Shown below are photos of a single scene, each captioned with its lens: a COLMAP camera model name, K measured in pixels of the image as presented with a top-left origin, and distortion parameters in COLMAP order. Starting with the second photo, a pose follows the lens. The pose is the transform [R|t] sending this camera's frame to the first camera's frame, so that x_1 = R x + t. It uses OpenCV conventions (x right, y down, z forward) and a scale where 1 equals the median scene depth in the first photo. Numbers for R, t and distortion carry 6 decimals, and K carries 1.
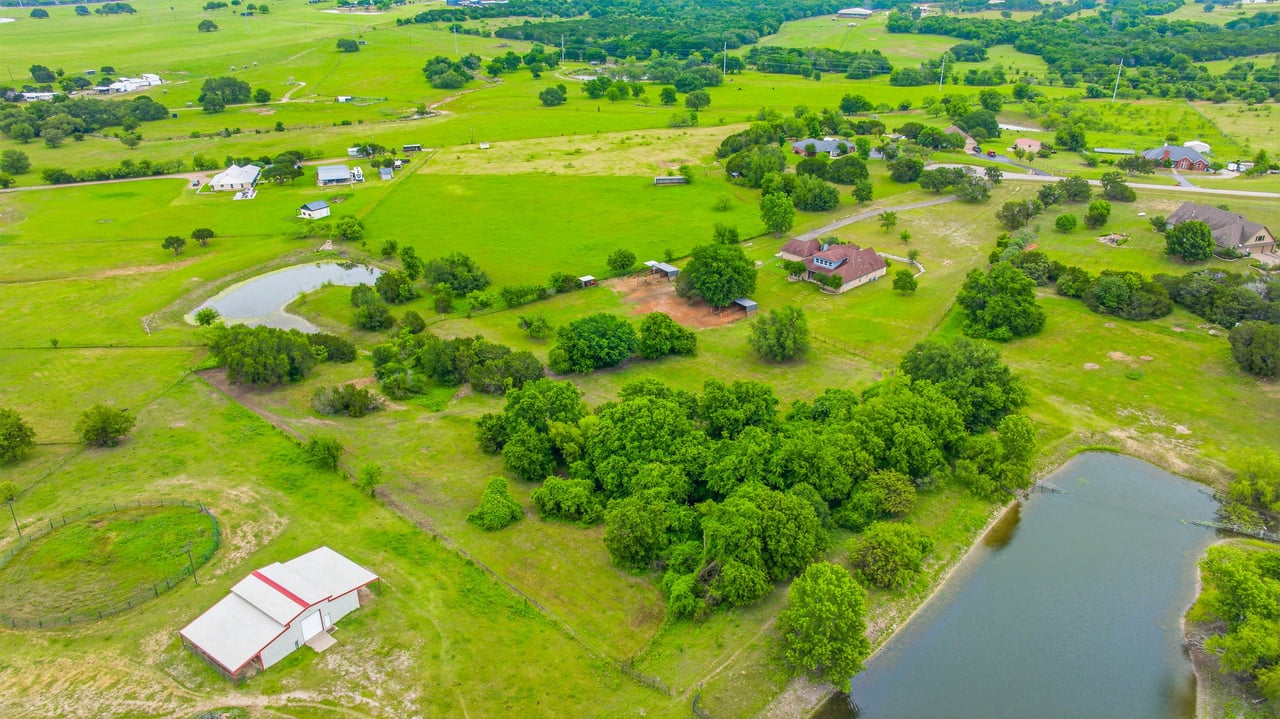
lens RADIAL K [[901.8, 0, 640.0], [0, 901.8, 359.5], [0, 0, 1]] dist [-0.017608, -0.005466]
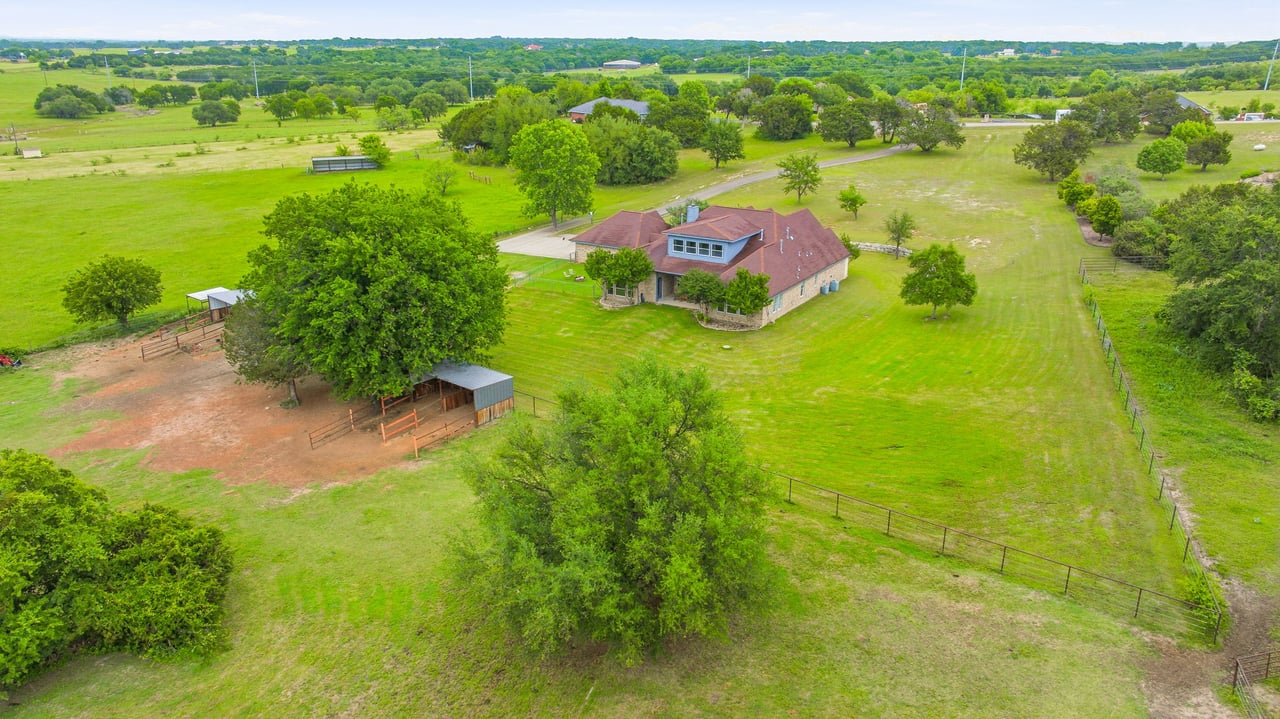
lens RADIAL K [[901.8, 0, 640.0], [0, 901.8, 359.5], [0, 0, 1]] dist [-0.017608, -0.005466]
pose [[0.969206, -0.078162, 0.233516, 0.101239], [0.101300, 0.990887, -0.088775, -0.037456], [-0.224449, 0.109697, 0.968292, 0.700006]]
